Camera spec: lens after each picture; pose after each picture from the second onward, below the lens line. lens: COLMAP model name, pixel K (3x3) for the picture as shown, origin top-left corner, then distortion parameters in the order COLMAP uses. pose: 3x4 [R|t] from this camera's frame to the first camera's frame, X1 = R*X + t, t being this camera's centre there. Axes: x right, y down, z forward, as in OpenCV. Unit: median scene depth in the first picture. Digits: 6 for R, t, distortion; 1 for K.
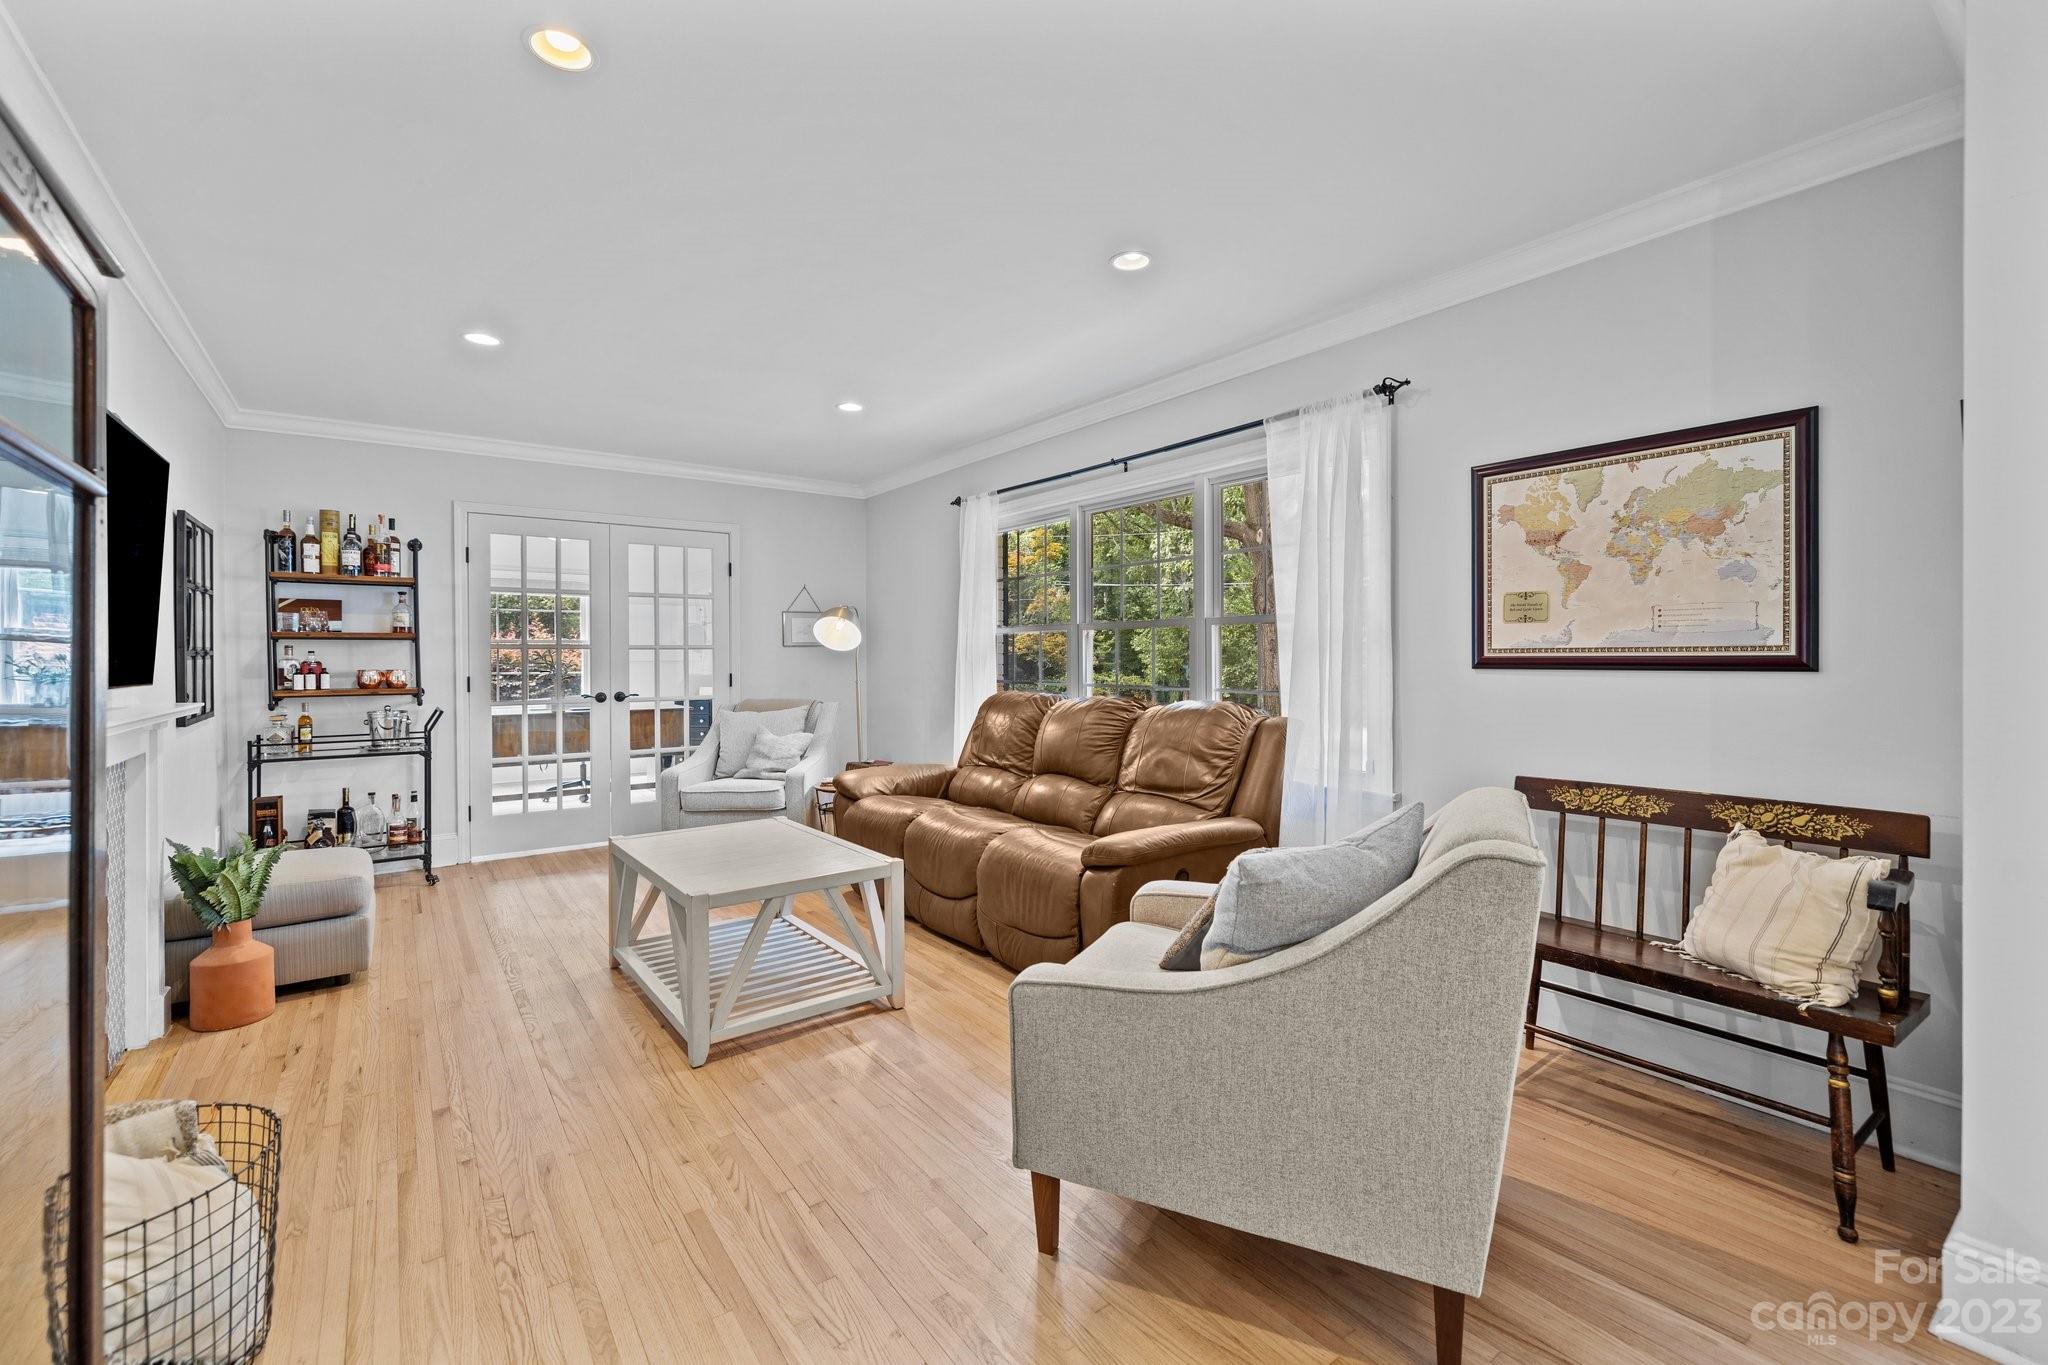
lens RADIAL K [[864.1, 0, 1024.7], [0, 864.1, 670.6], [0, 0, 1]] dist [-0.000509, -0.000530]
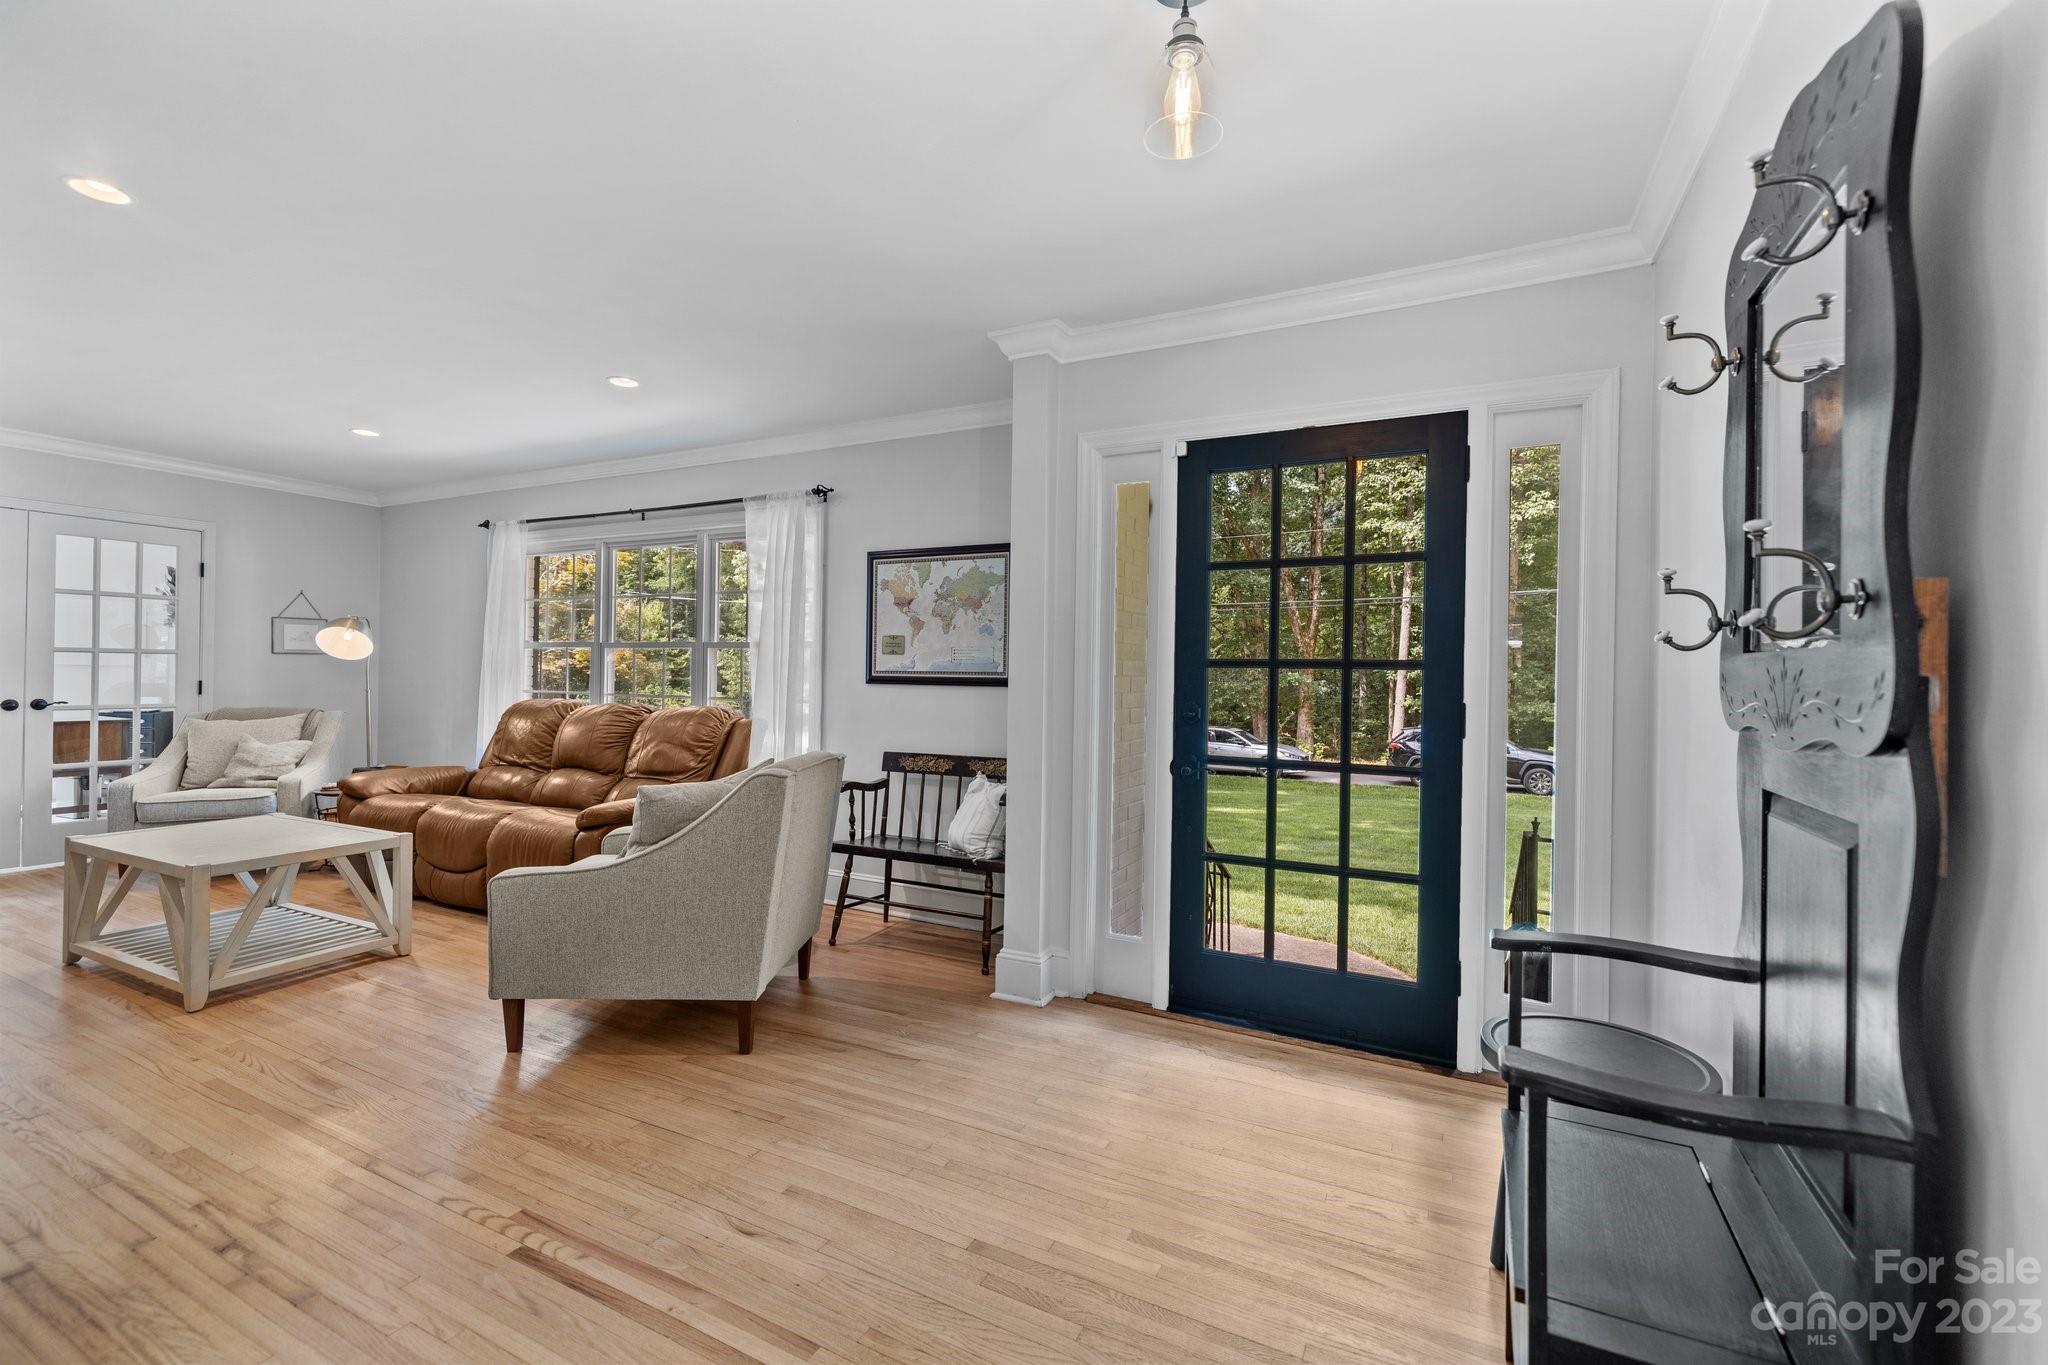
lens RADIAL K [[864.1, 0, 1029.1], [0, 864.1, 678.5], [0, 0, 1]] dist [-0.000509, -0.000530]
pose [[0.893680, 0.017379, 0.448368, 0.083771], [-0.012371, 0.999824, -0.014095, 0.006548], [-0.448534, 0.007049, 0.893738, -0.464254]]
